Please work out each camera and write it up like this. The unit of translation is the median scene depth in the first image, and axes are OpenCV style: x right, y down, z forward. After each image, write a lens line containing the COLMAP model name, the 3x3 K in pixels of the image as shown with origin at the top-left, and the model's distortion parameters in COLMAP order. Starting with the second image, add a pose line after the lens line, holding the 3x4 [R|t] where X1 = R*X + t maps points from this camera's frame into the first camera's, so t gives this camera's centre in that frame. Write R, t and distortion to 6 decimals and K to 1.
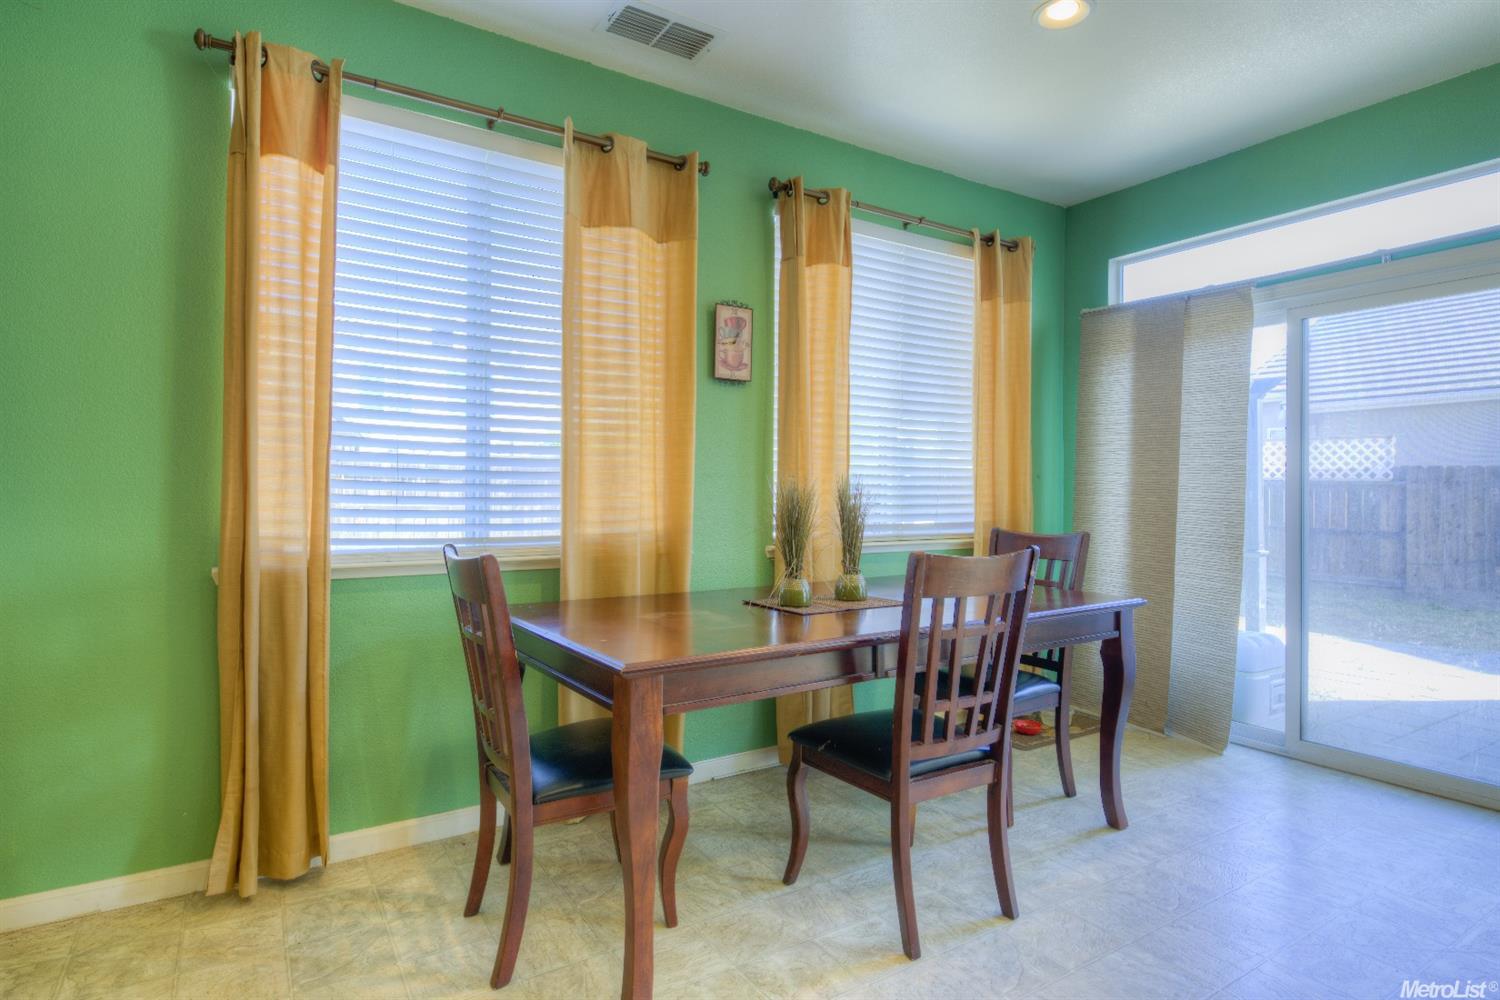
lens RADIAL K [[776.2, 0, 752.7], [0, 776.2, 495.7], [0, 0, 1]] dist [-0.003653, -0.002656]
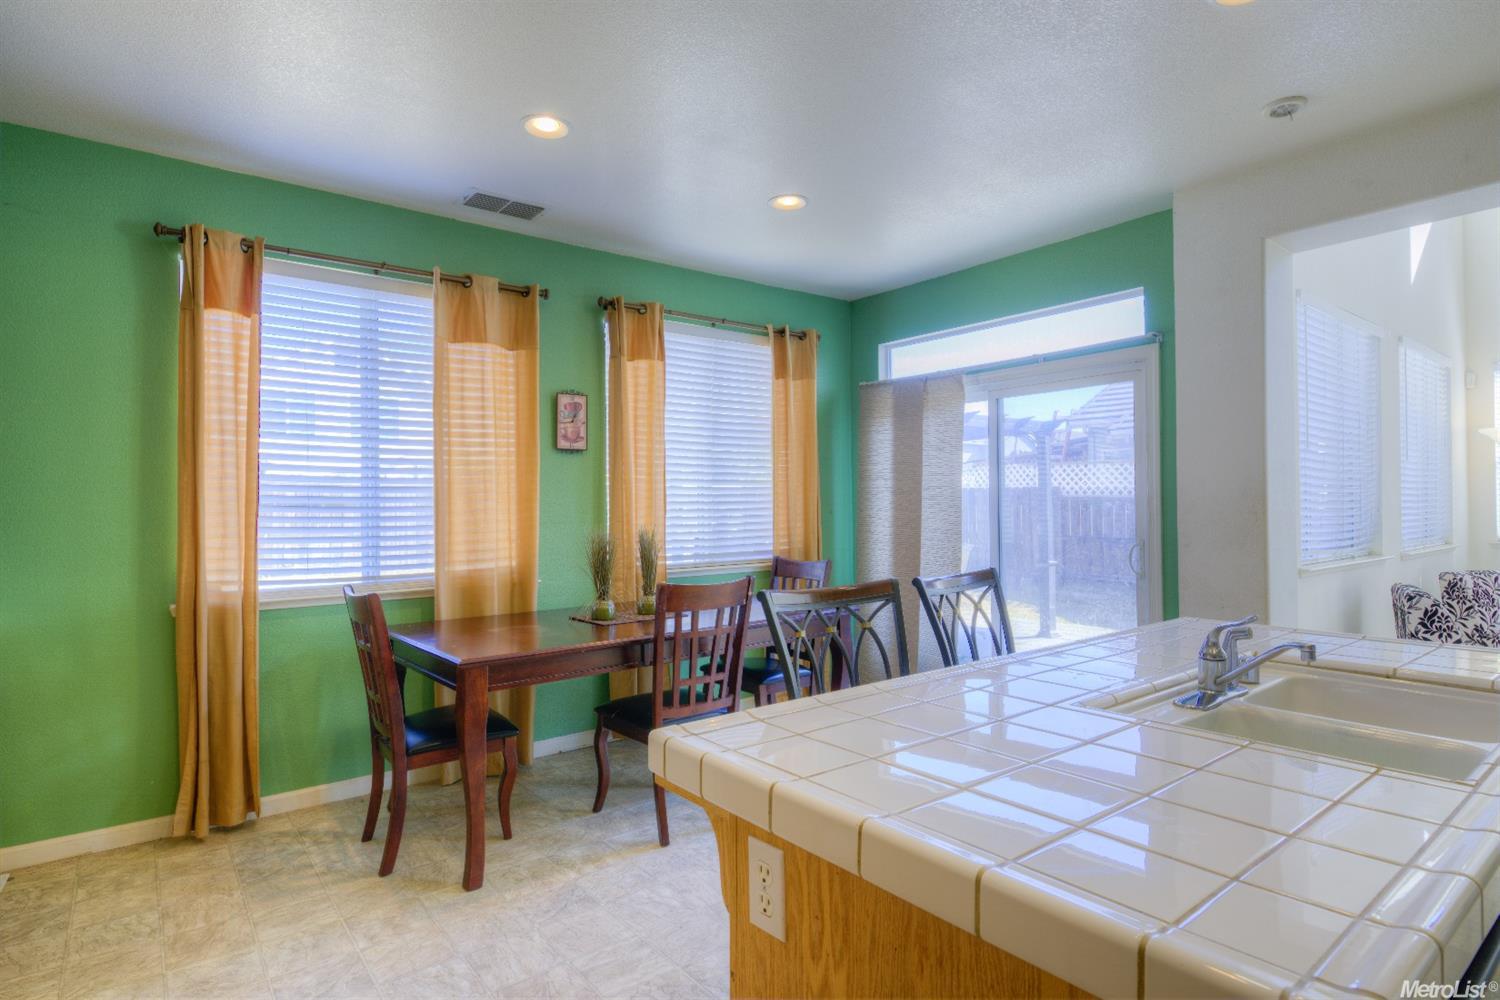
lens RADIAL K [[776.2, 0, 748.1], [0, 776.2, 501.3], [0, 0, 1]] dist [-0.003653, -0.002656]
pose [[0.995263, -0.015628, 0.095959, 0.192087], [0.016374, 0.999842, -0.006990, -0.062168], [-0.095835, 0.008529, 0.995361, -0.456299]]
